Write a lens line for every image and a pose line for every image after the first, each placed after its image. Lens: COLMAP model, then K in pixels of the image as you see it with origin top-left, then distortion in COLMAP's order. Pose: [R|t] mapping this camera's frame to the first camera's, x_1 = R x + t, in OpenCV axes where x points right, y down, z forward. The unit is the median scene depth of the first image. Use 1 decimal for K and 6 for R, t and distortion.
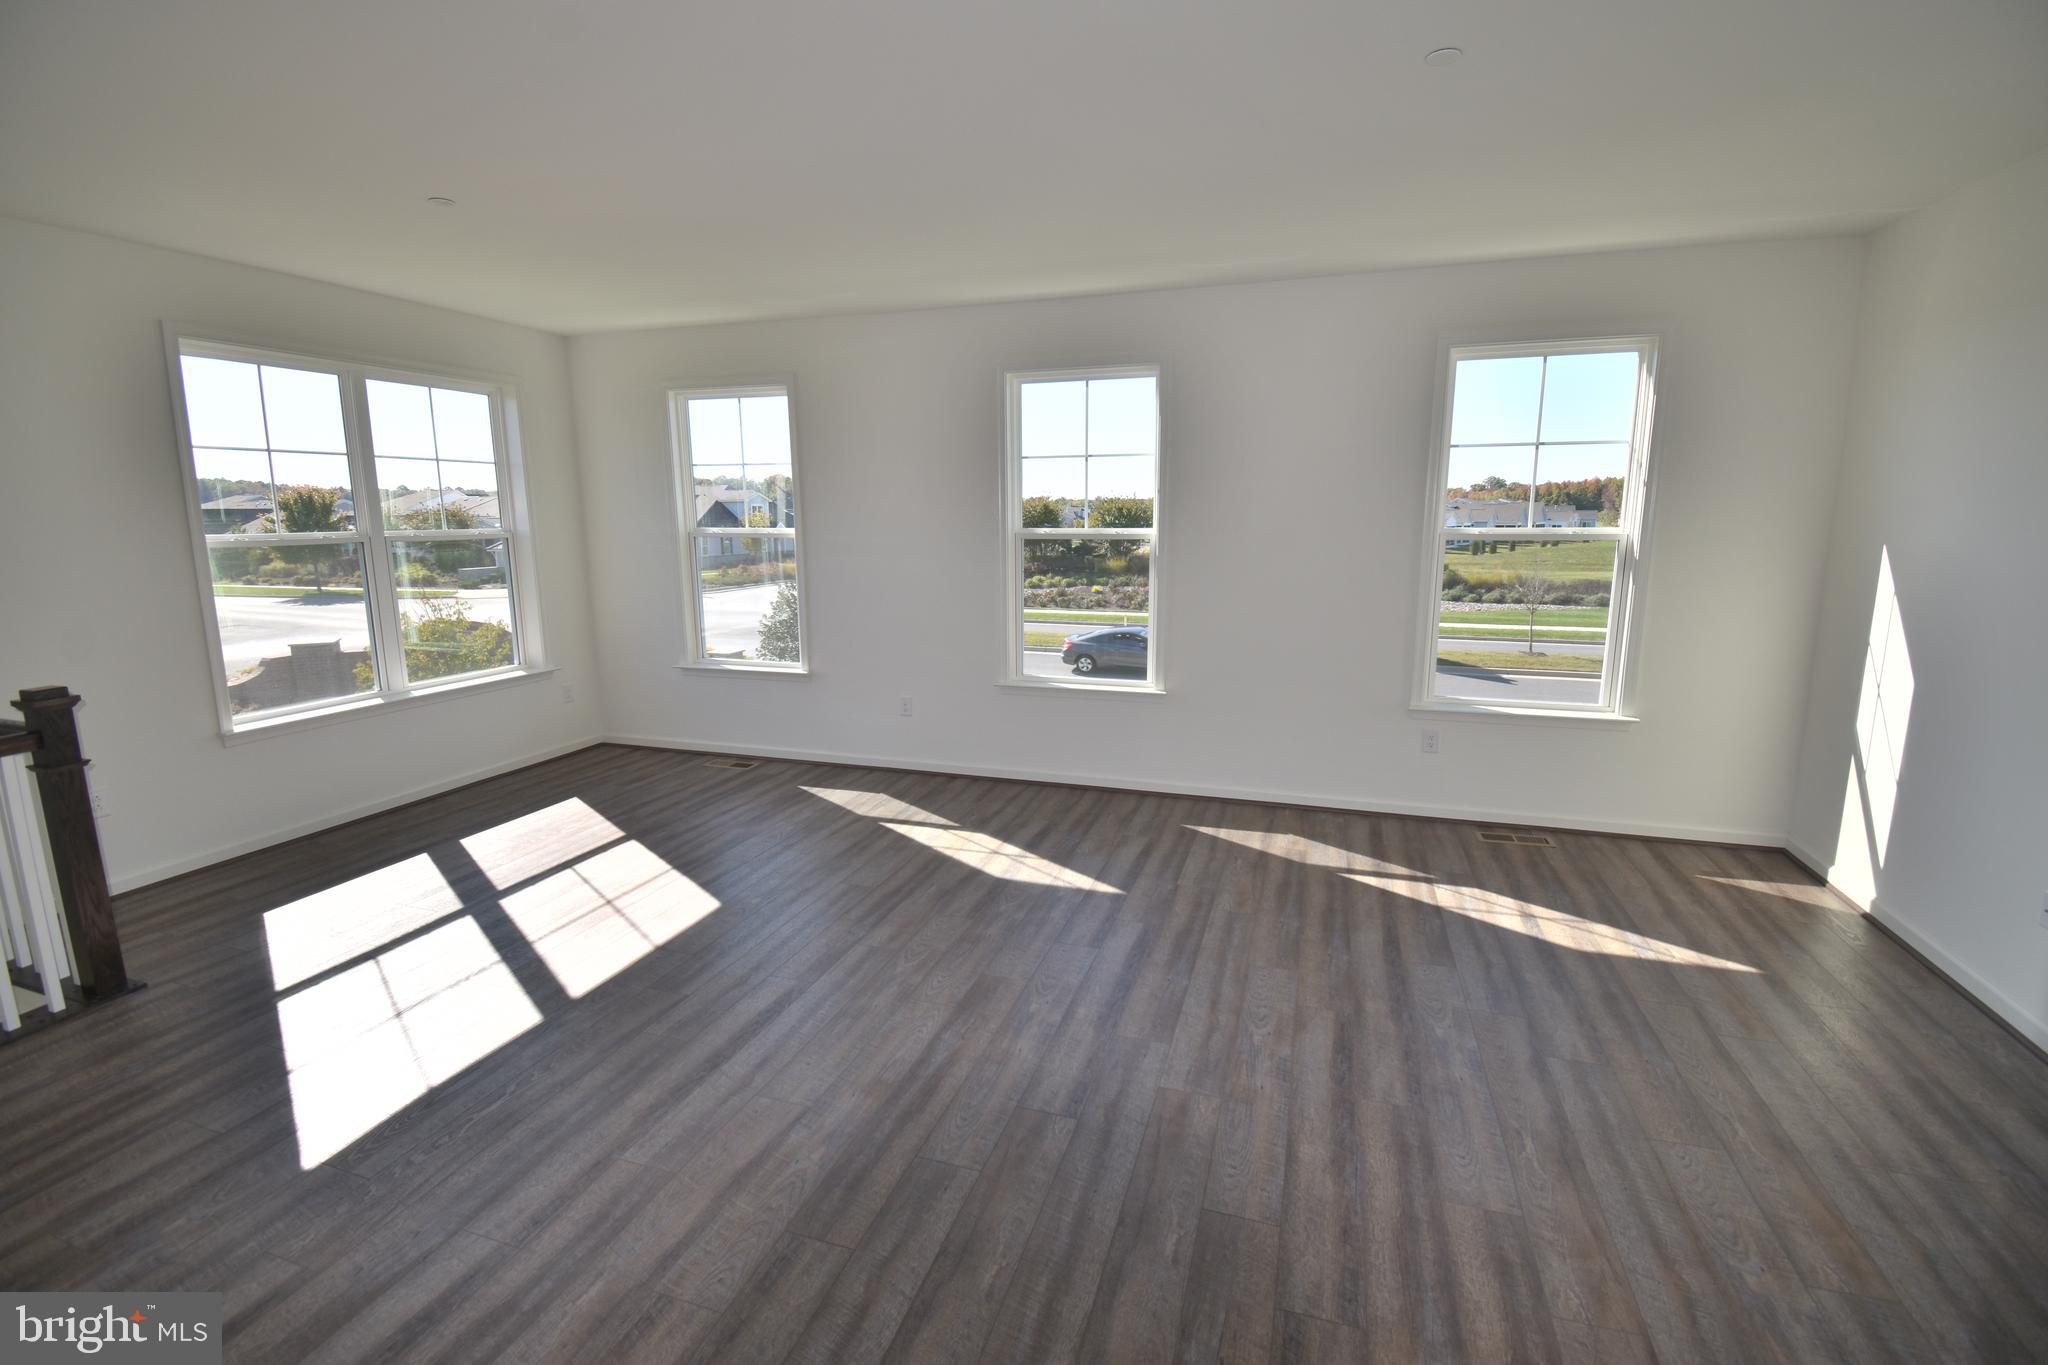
lens RADIAL K [[894.5, 0, 1034.2], [0, 894.5, 667.0], [0, 0, 1]] dist [0.014272, -0.022162]
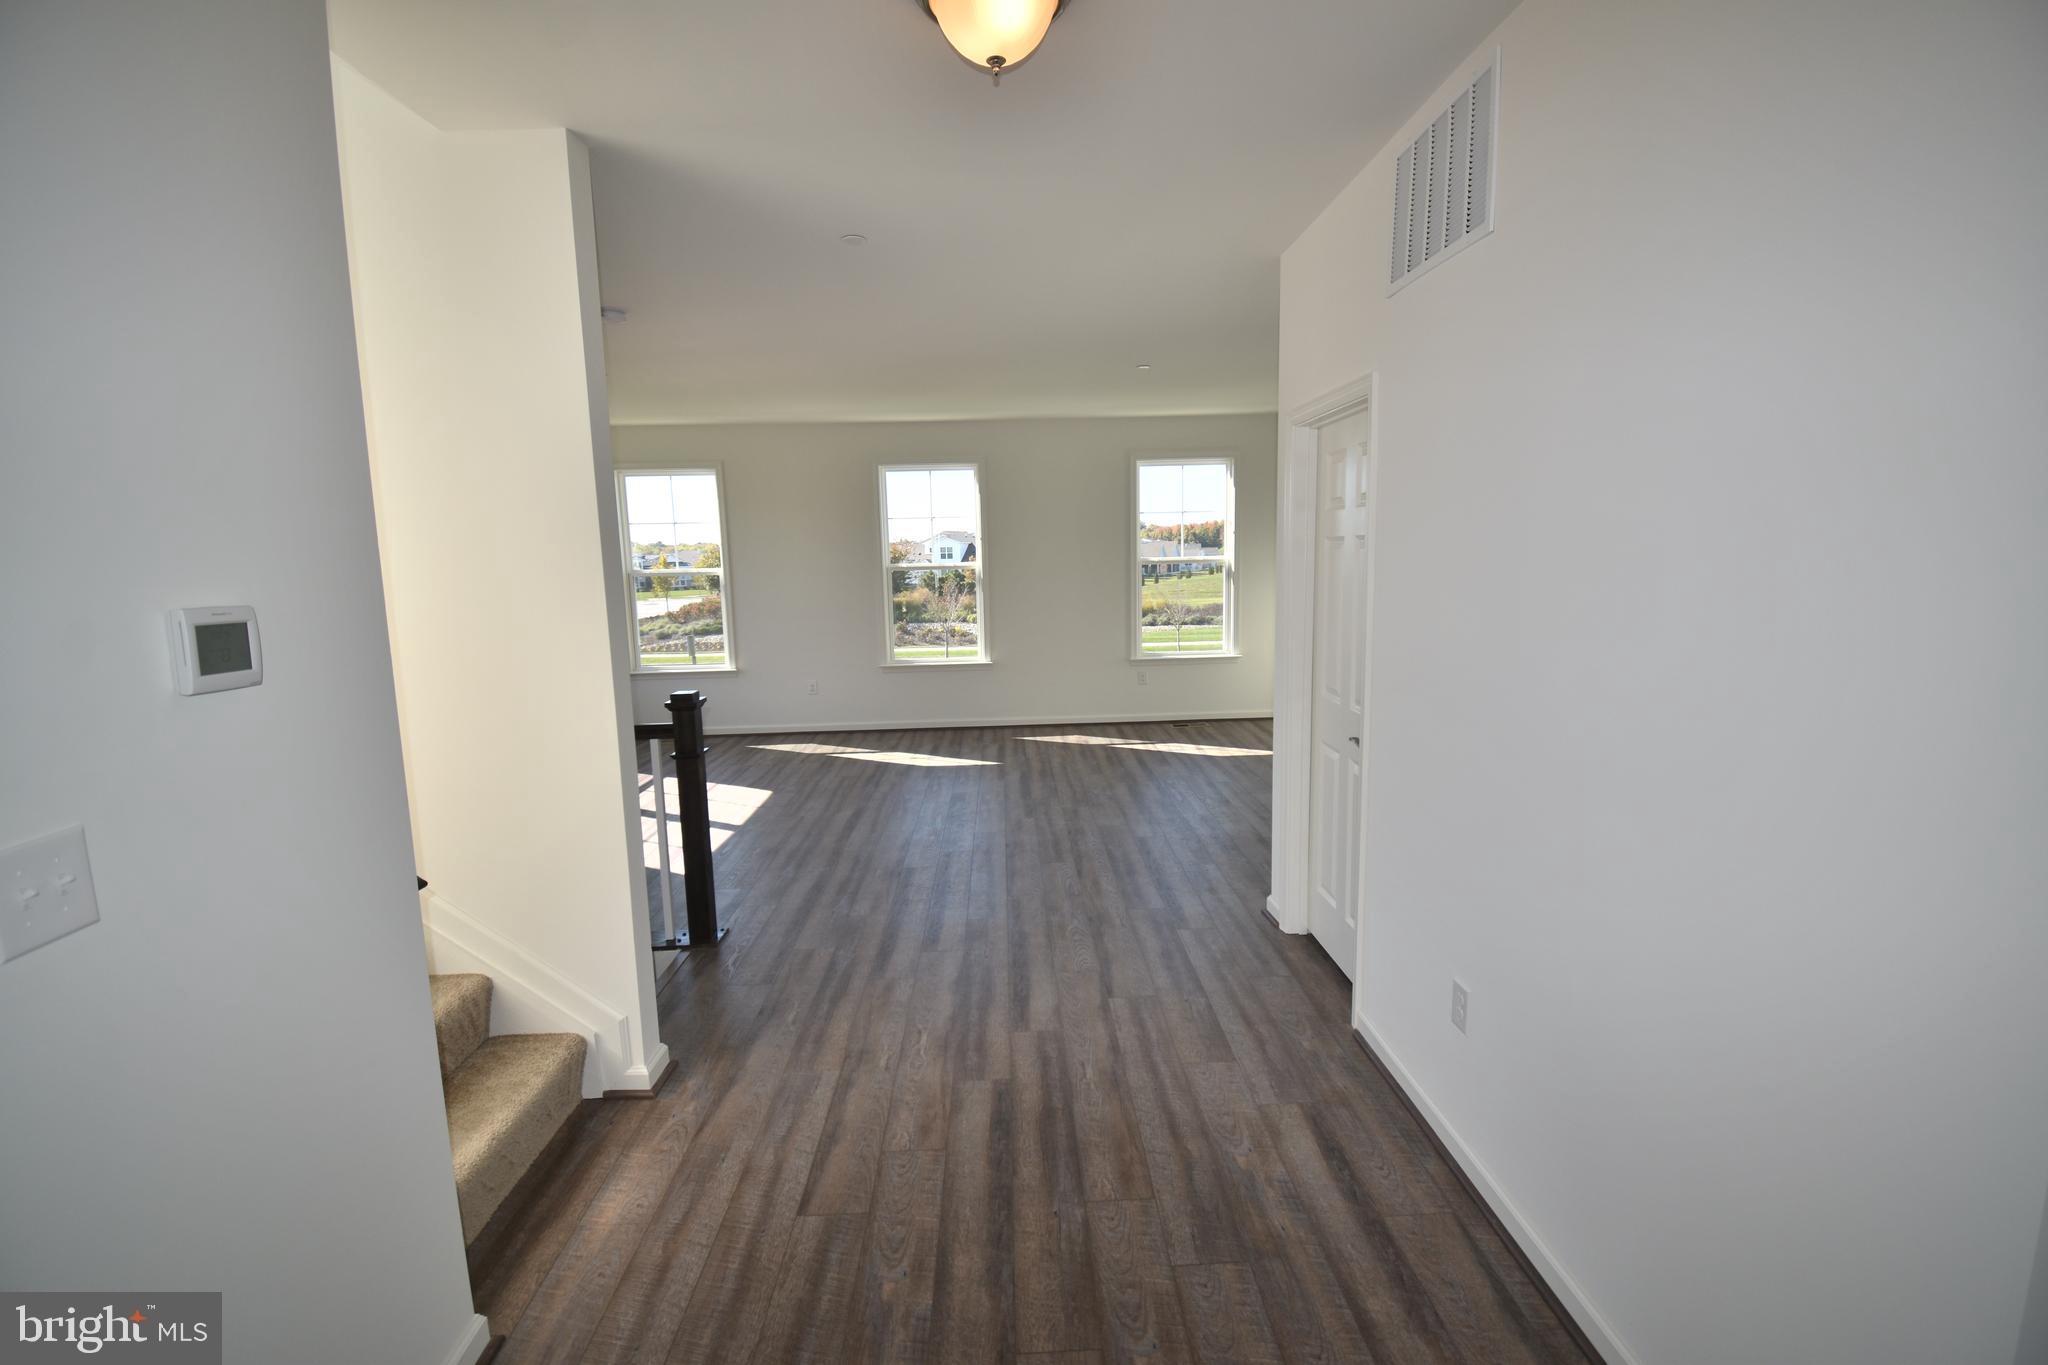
lens RADIAL K [[894.5, 0, 1034.2], [0, 894.5, 667.0], [0, 0, 1]] dist [0.014272, -0.022162]
pose [[0.938049, -0.060710, 0.341143, -0.437902], [0.076626, 0.996502, -0.033361, 0.126707], [-0.337924, 0.057434, 0.939419, -0.714537]]
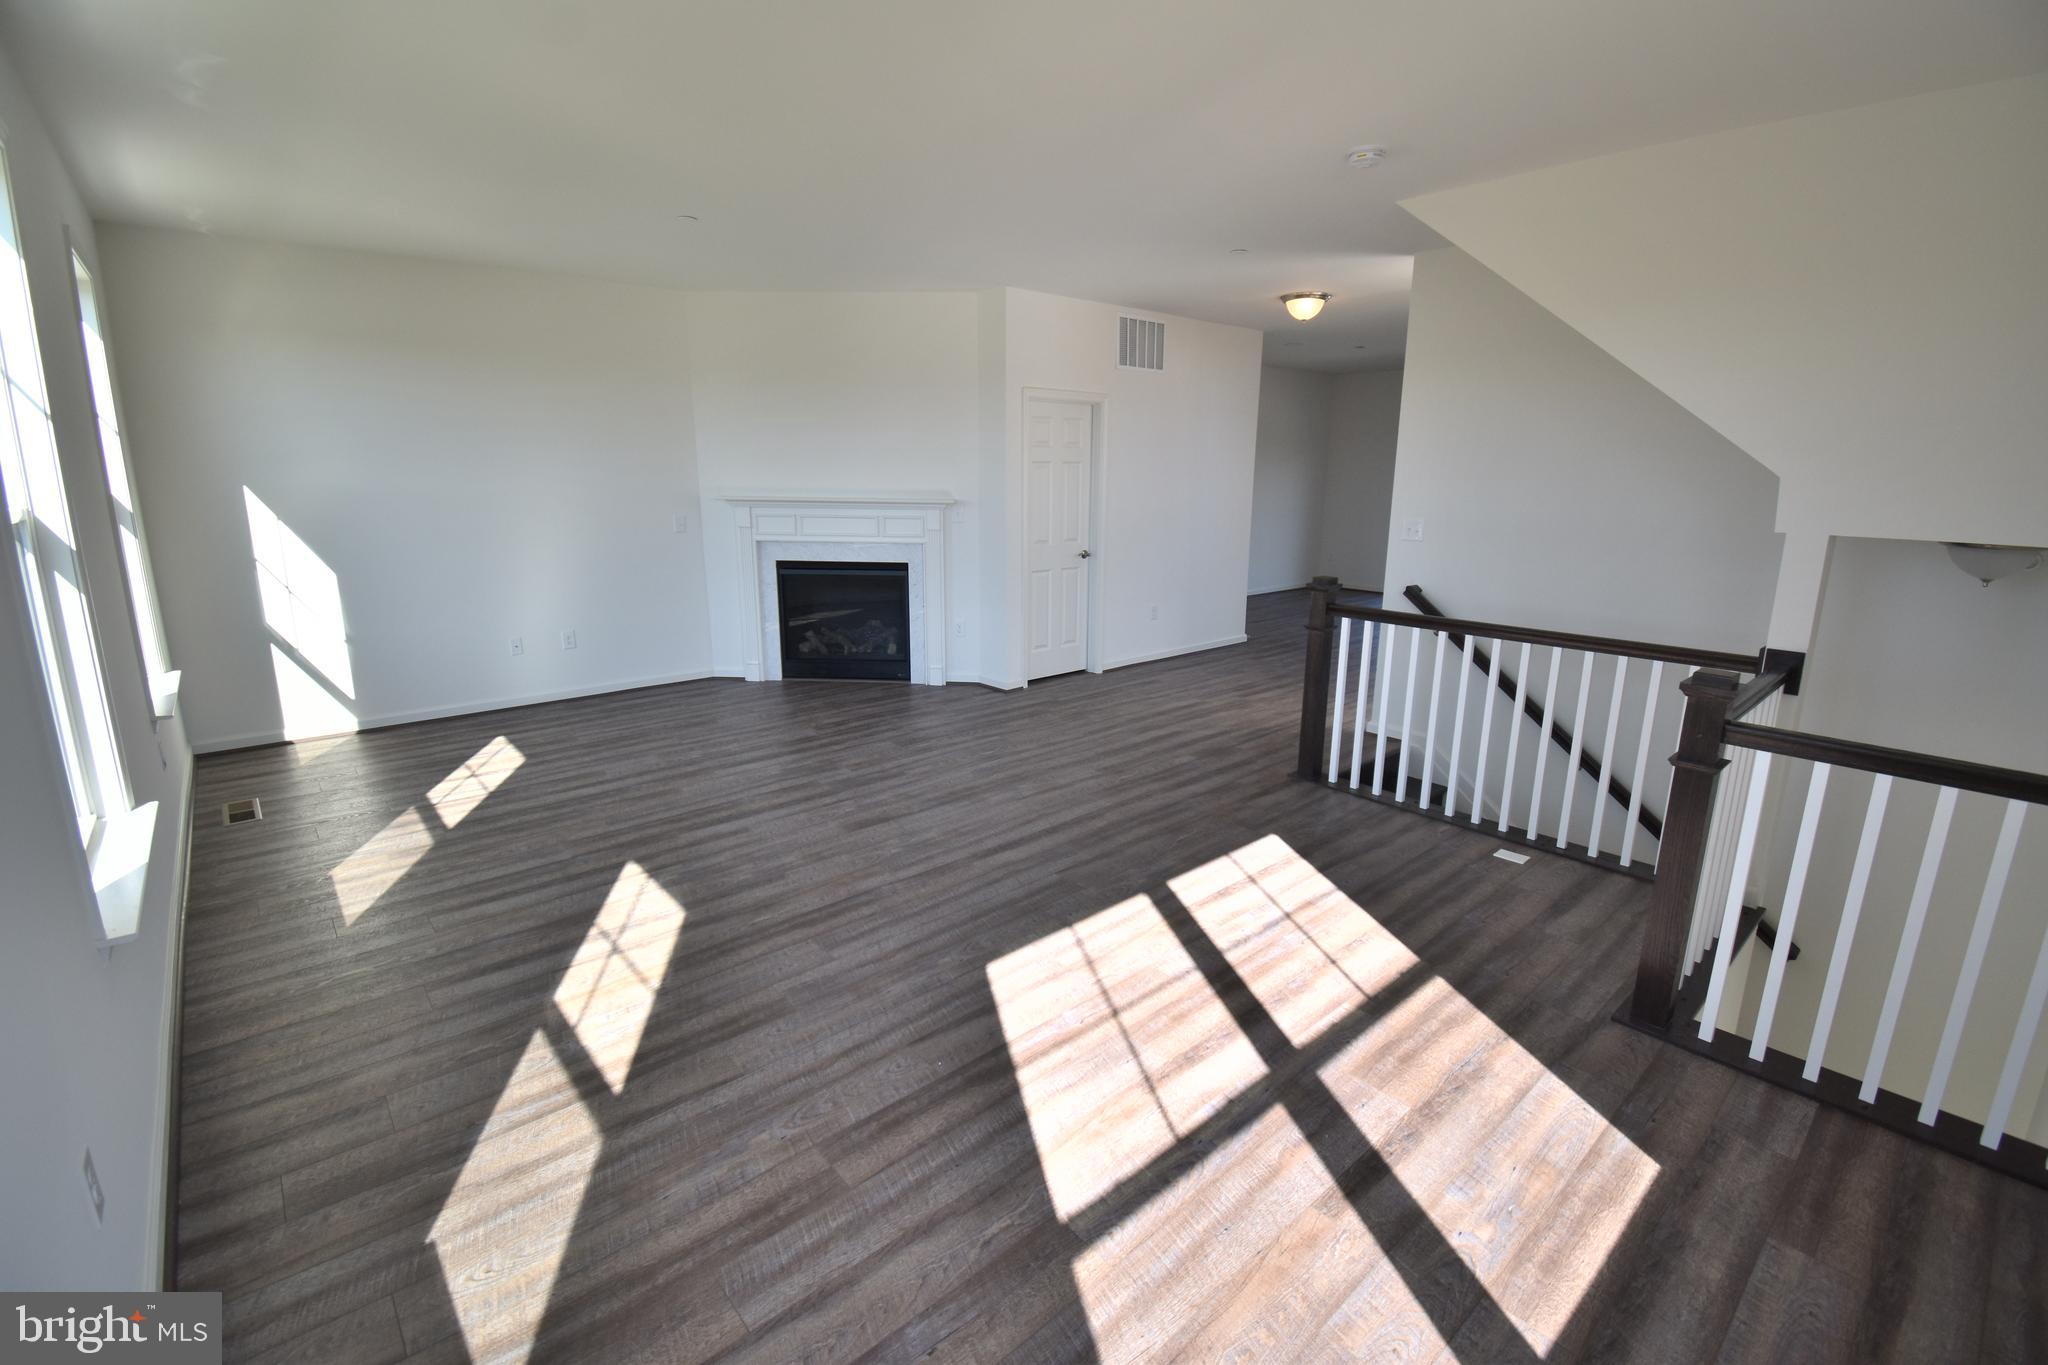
lens RADIAL K [[894.5, 0, 1034.2], [0, 894.5, 667.0], [0, 0, 1]] dist [0.014272, -0.022162]
pose [[-0.862231, -0.112411, 0.493884, -0.727601], [0.083206, 0.930382, 0.357023, -0.249543], [-0.499634, 0.348930, -0.792852, 1.477212]]
